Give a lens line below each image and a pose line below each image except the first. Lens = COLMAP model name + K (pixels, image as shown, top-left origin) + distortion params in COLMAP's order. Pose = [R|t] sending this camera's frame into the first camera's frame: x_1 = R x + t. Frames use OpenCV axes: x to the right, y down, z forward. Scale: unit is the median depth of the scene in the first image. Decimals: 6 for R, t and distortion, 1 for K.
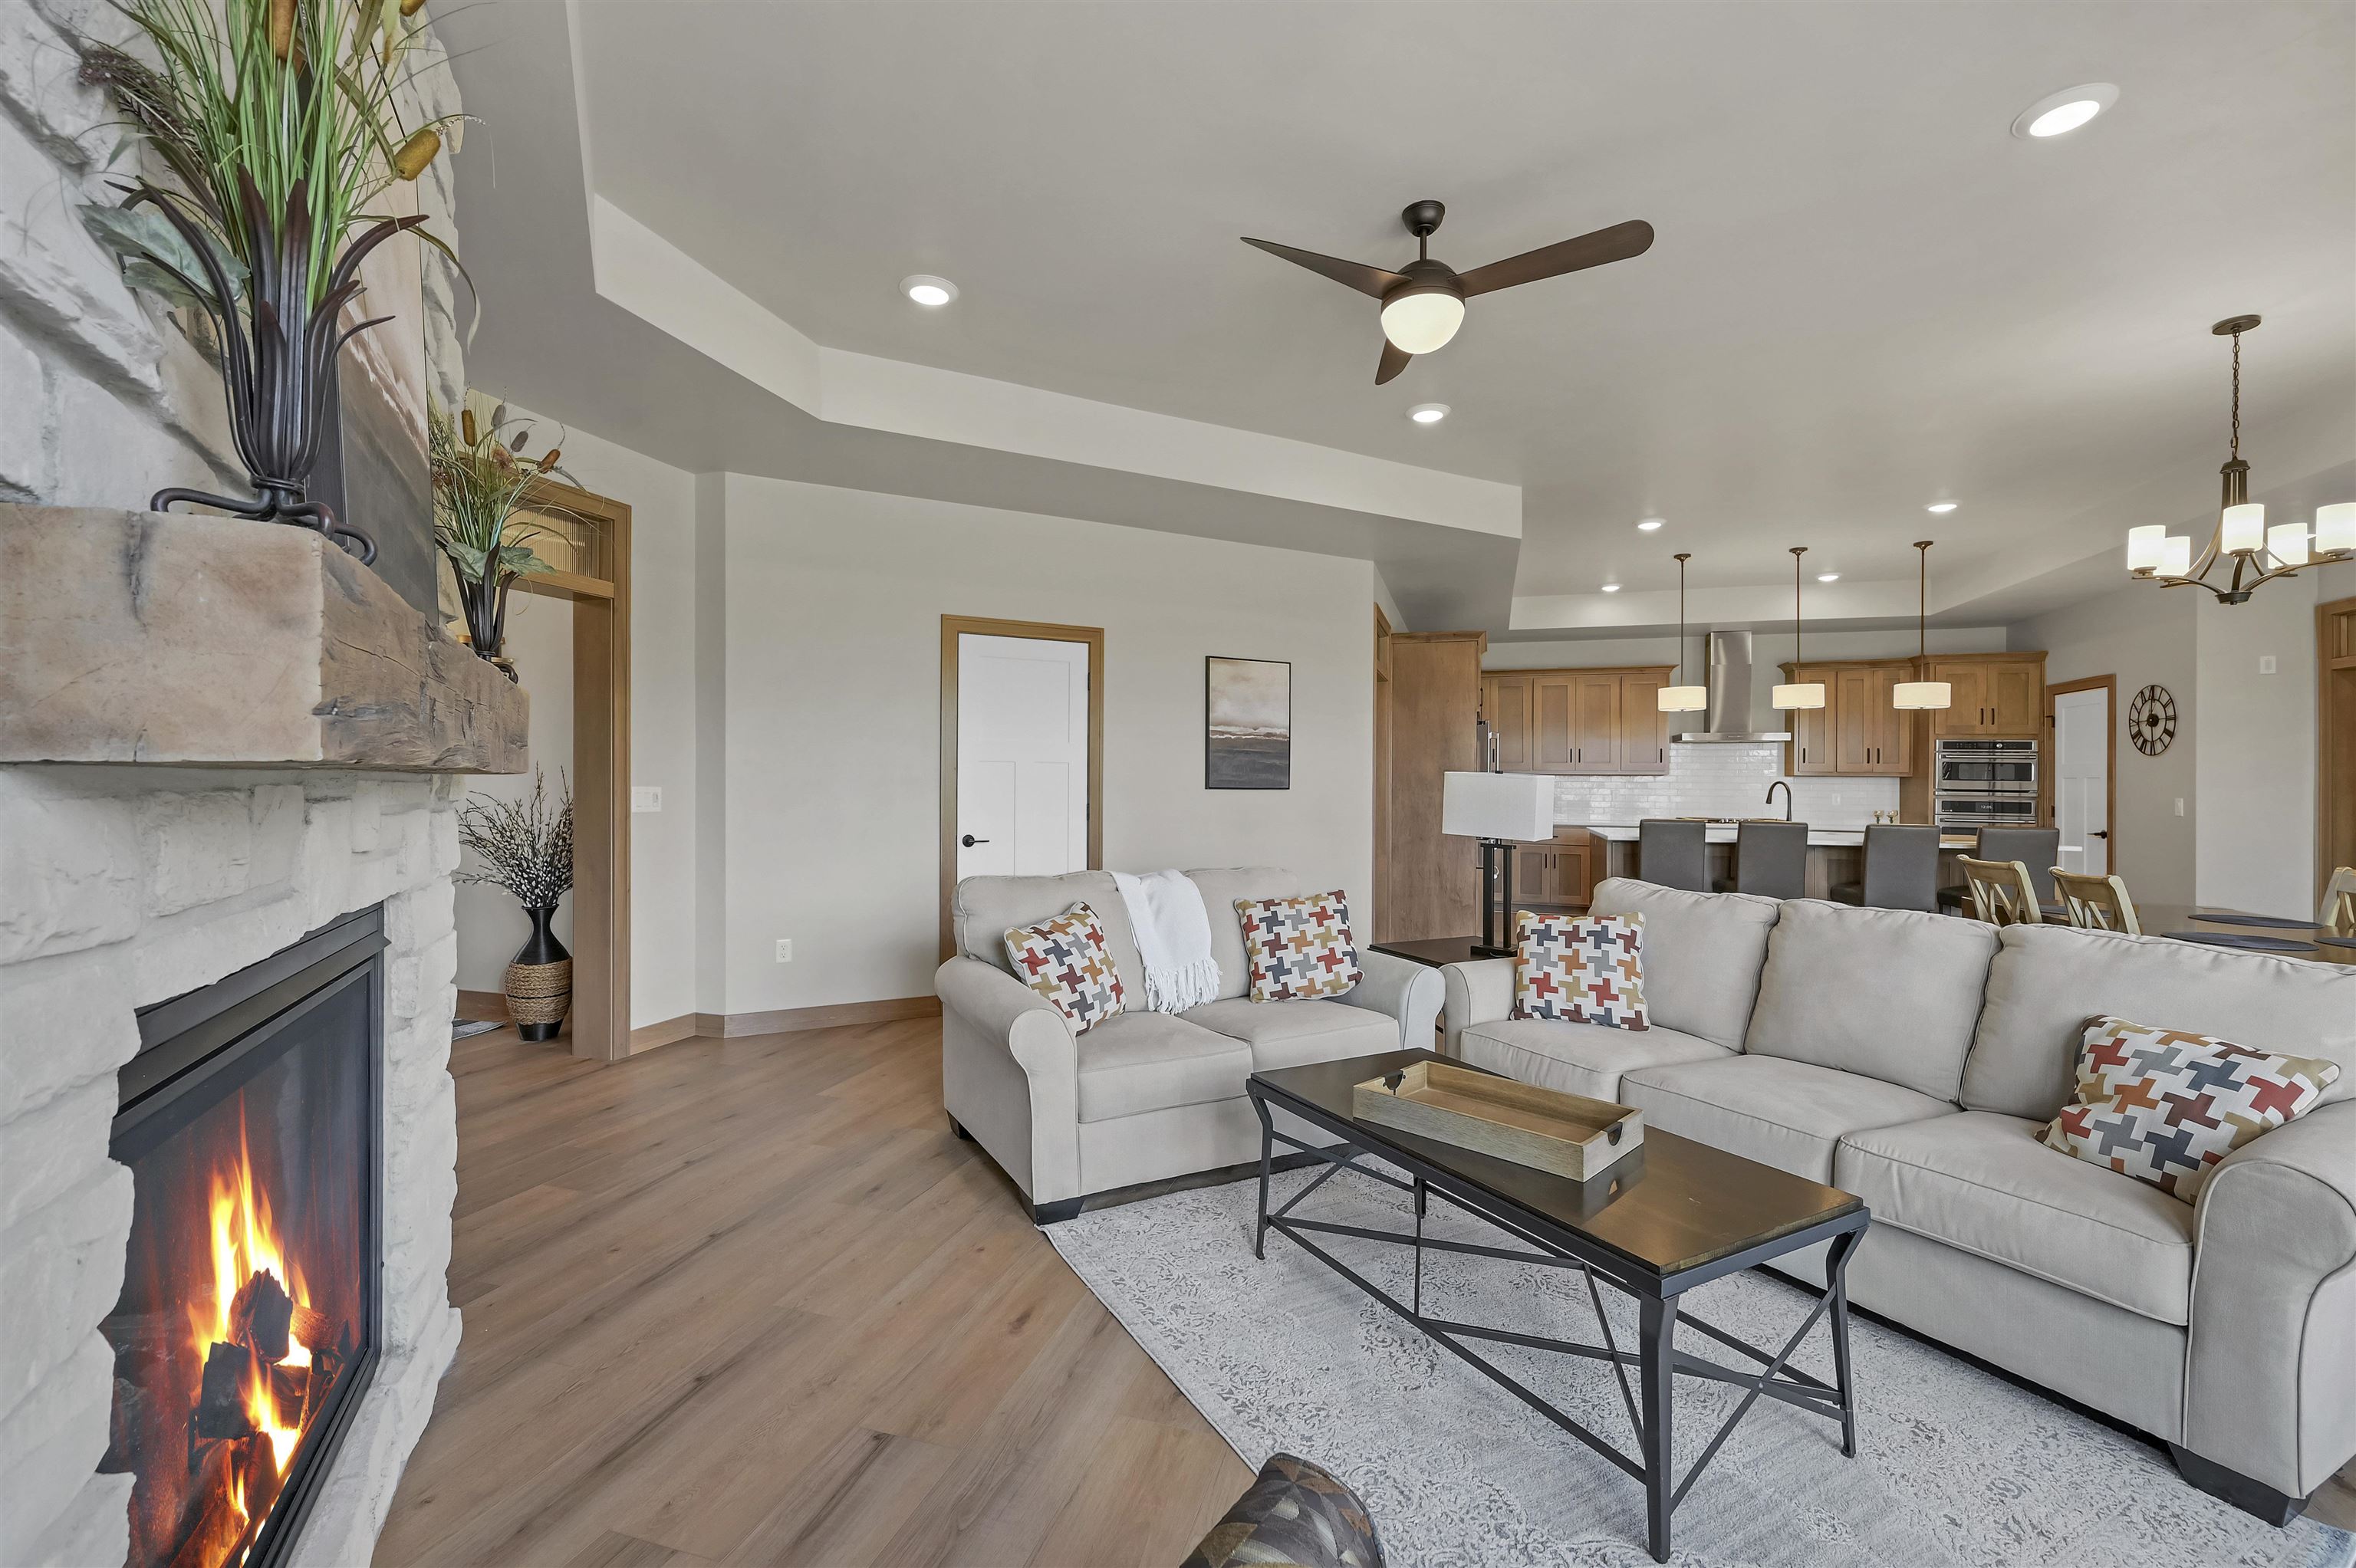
lens RADIAL K [[962.0, 0, 1176.2], [0, 962.0, 788.2], [0, 0, 1]] dist [0.005375, -0.000027]
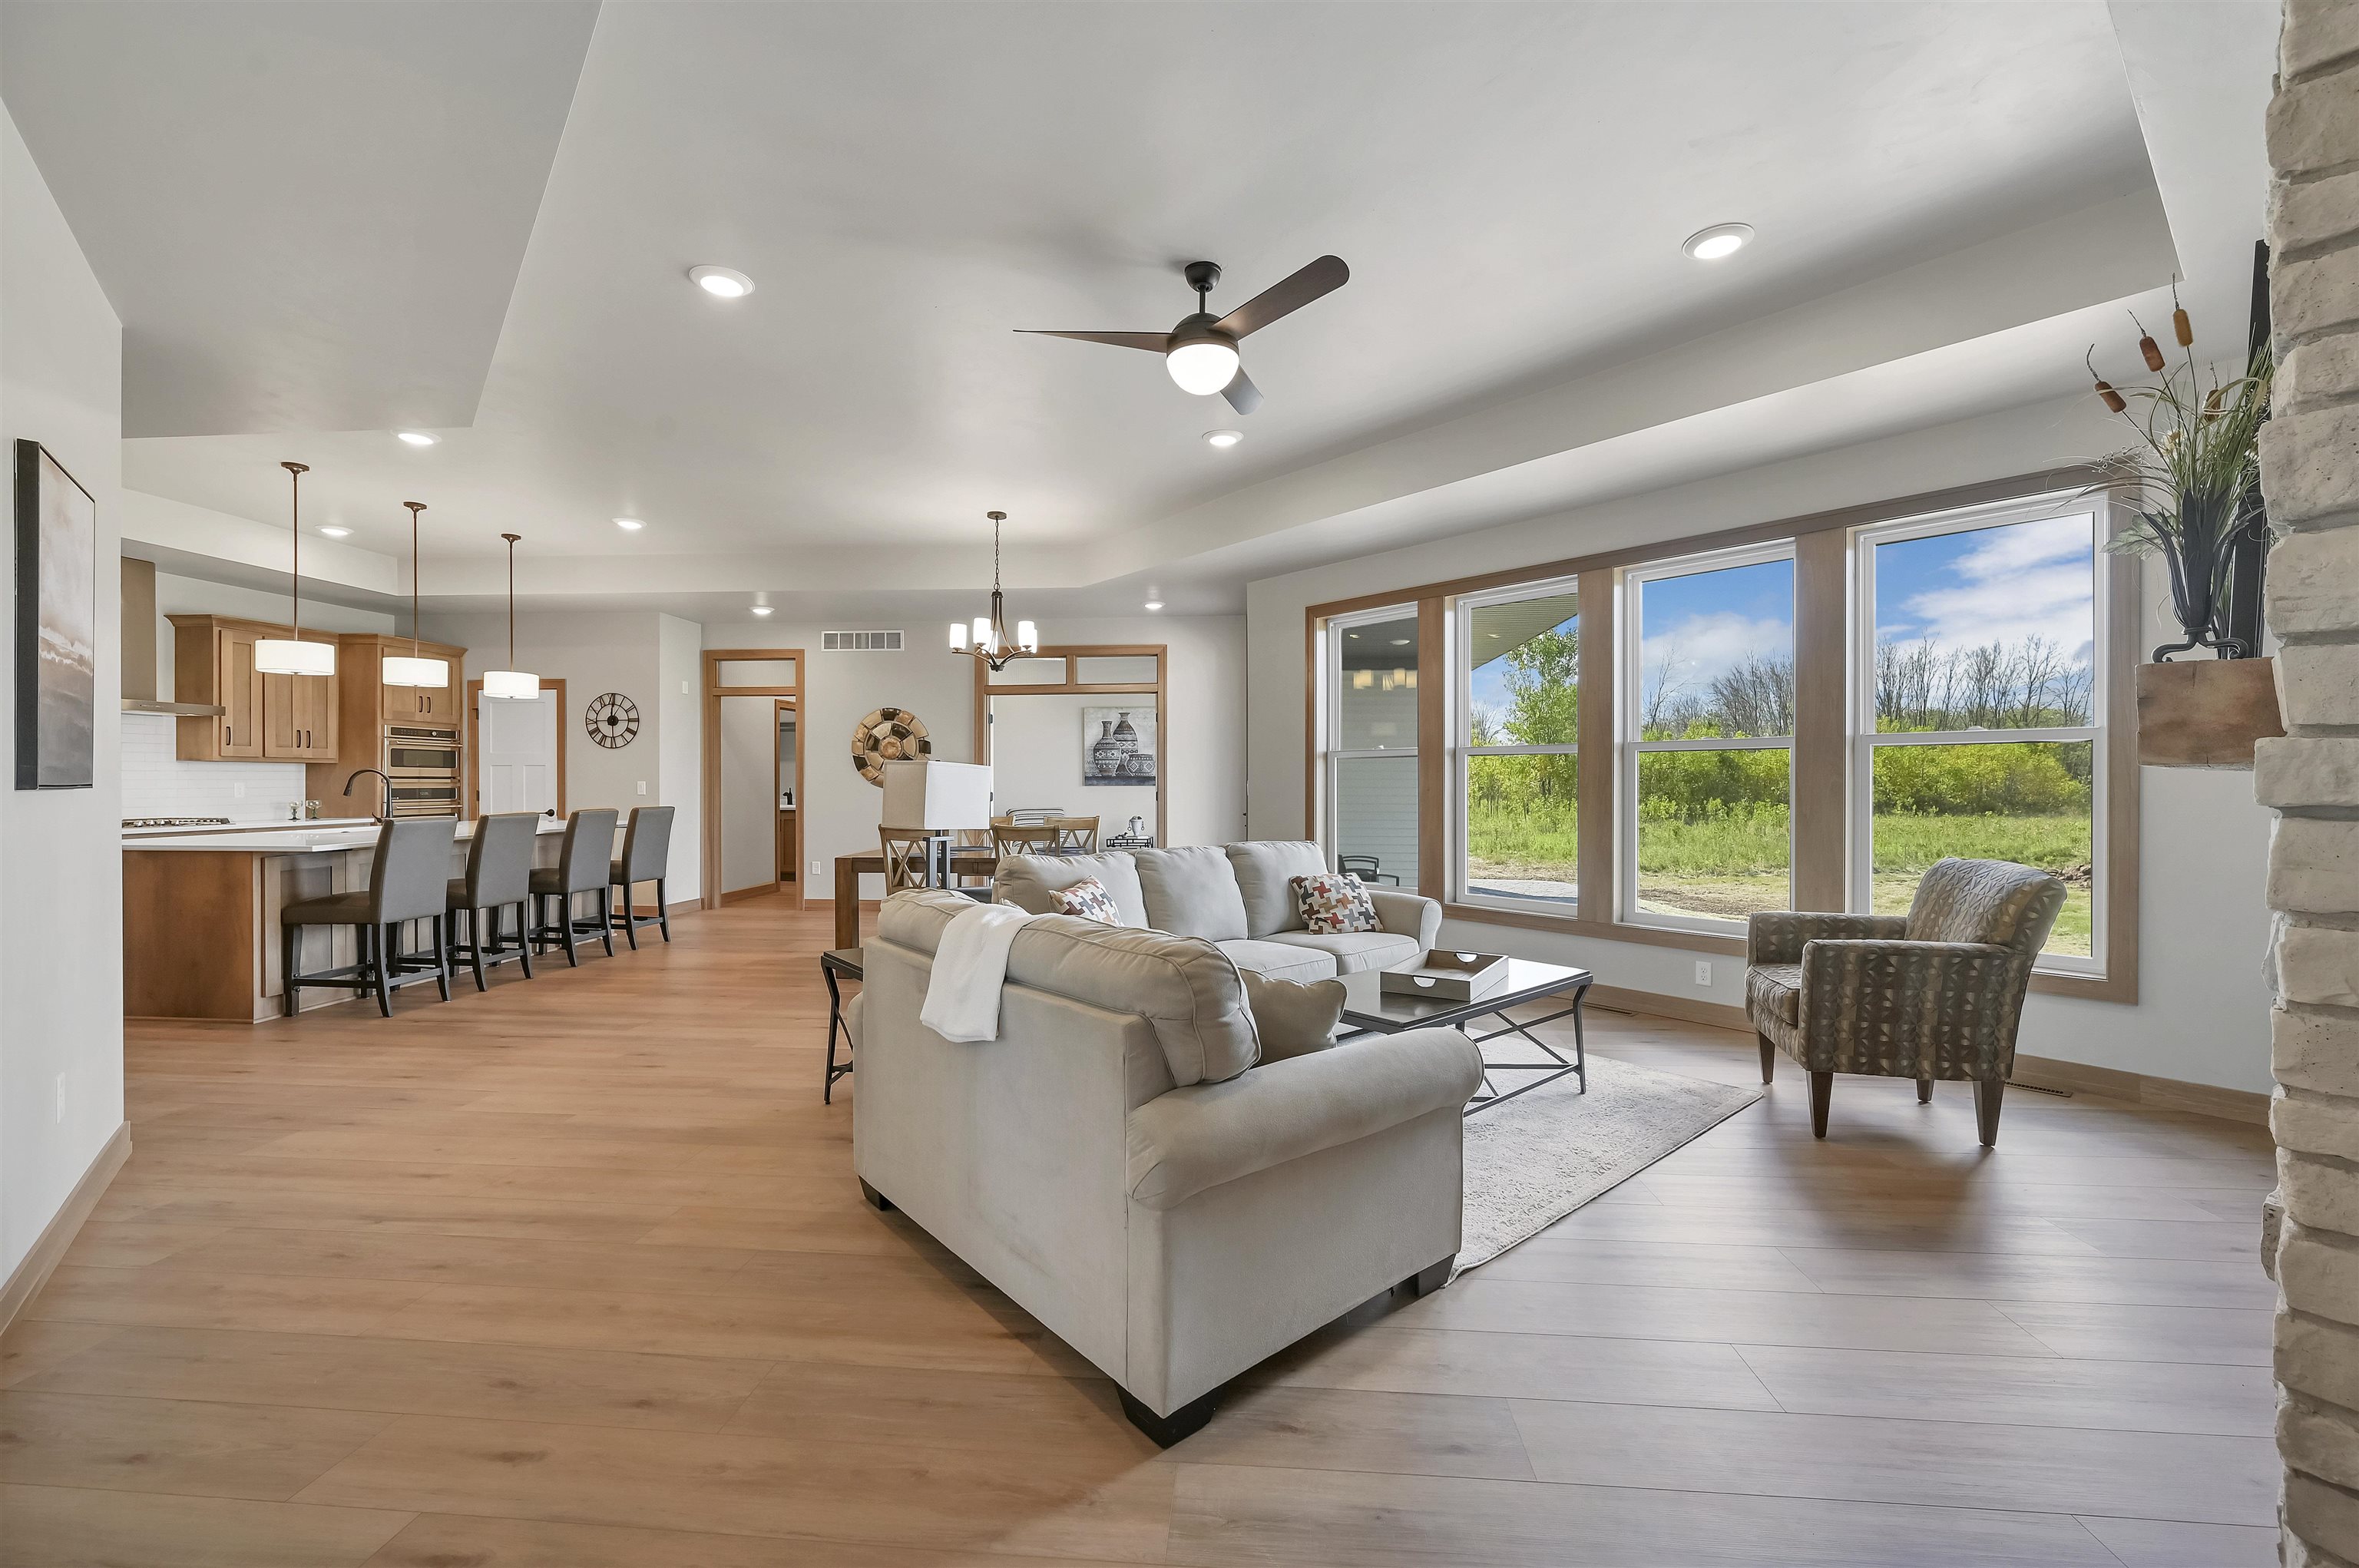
lens RADIAL K [[956.5, 0, 1189.4], [0, 956.5, 787.7], [0, 0, 1]] dist [-0.002152, 0.000762]
pose [[-0.218654, -0.017279, 0.975649, -0.389598], [0.002414, 0.999831, 0.018249, -0.004627], [-0.975799, 0.006346, -0.218576, 0.588667]]
